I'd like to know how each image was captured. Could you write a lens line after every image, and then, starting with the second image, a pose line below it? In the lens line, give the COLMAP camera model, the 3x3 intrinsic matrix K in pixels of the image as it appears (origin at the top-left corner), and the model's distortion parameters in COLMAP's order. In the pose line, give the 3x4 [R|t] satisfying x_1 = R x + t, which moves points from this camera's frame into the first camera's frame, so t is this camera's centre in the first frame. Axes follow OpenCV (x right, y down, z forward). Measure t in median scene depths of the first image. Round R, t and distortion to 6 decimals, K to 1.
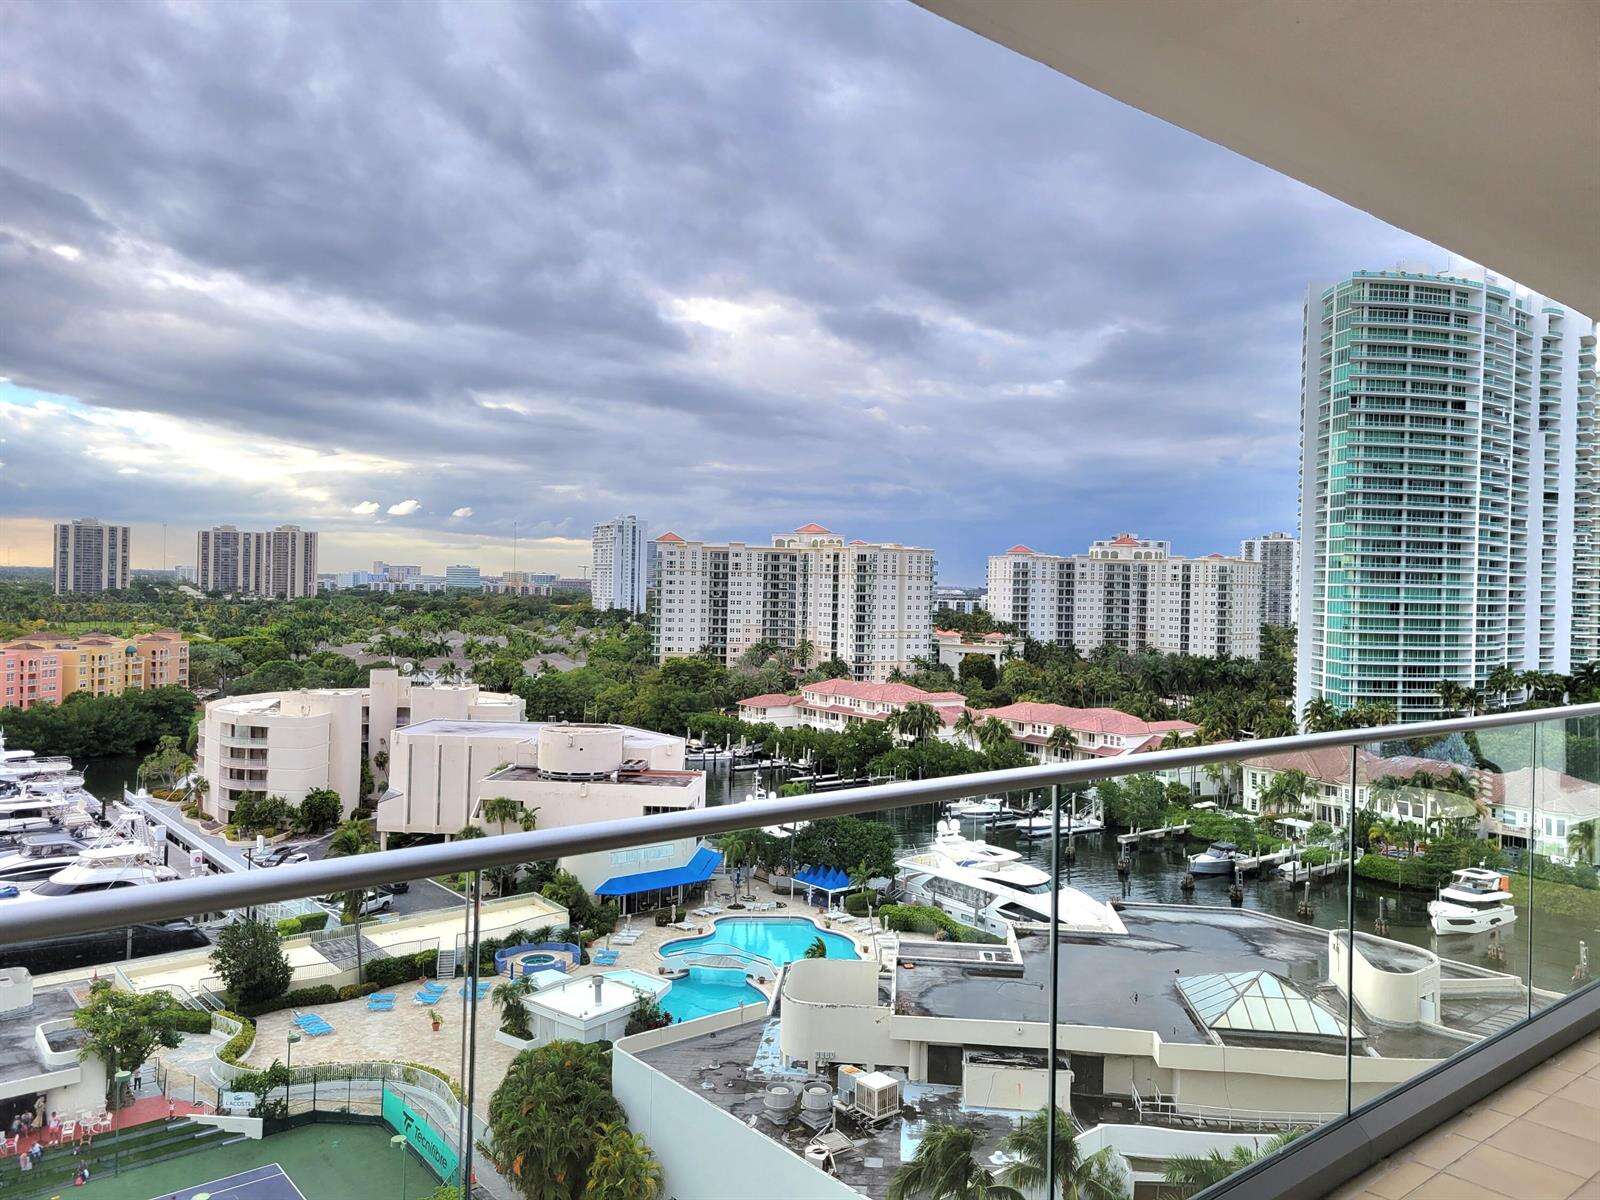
lens RADIAL K [[1180.3, 0, 802.1], [0, 1180.3, 585.2], [0, 0, 1]] dist [0.045426, -0.029719]
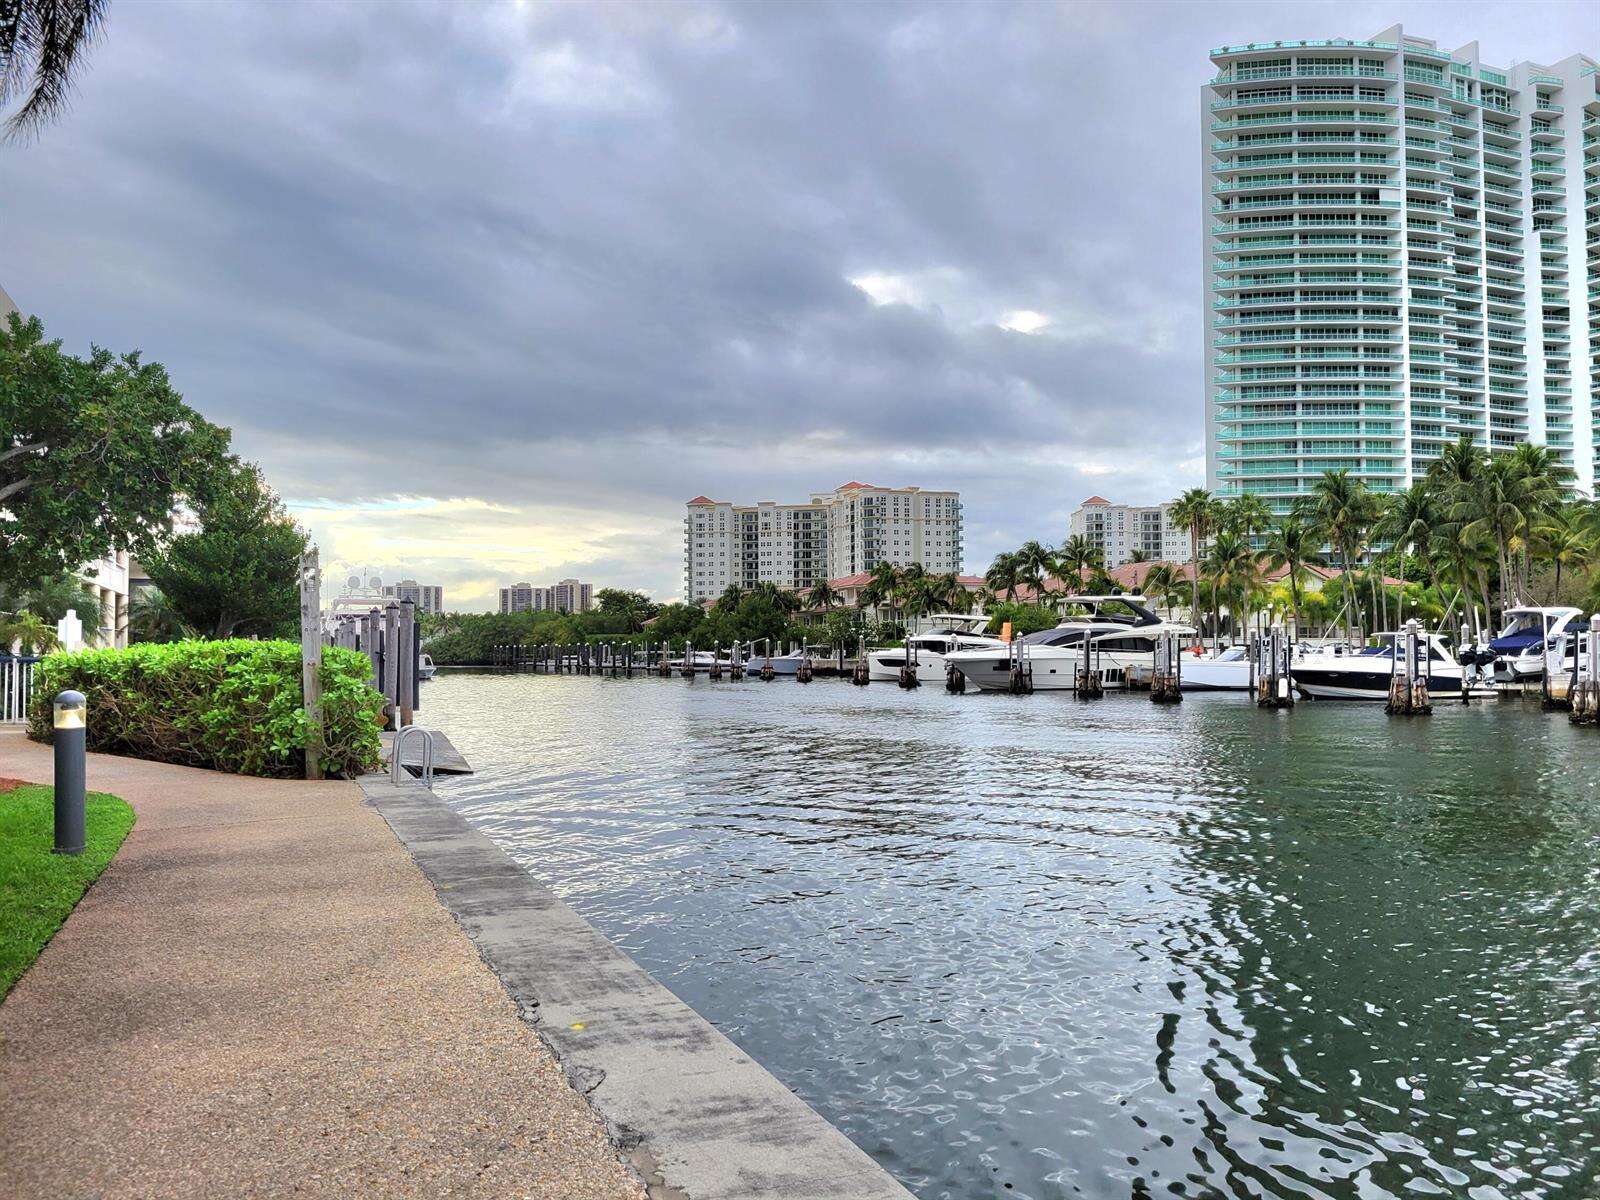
lens RADIAL K [[1180.3, 0, 775.6], [0, 1180.3, 568.6], [0, 0, 1]] dist [0.045426, -0.029719]
pose [[0.964040, -0.043076, -0.262242, 0.215705], [0.027591, 0.997667, -0.062451, 0.083870], [0.264320, 0.052970, 0.962979, 0.076676]]
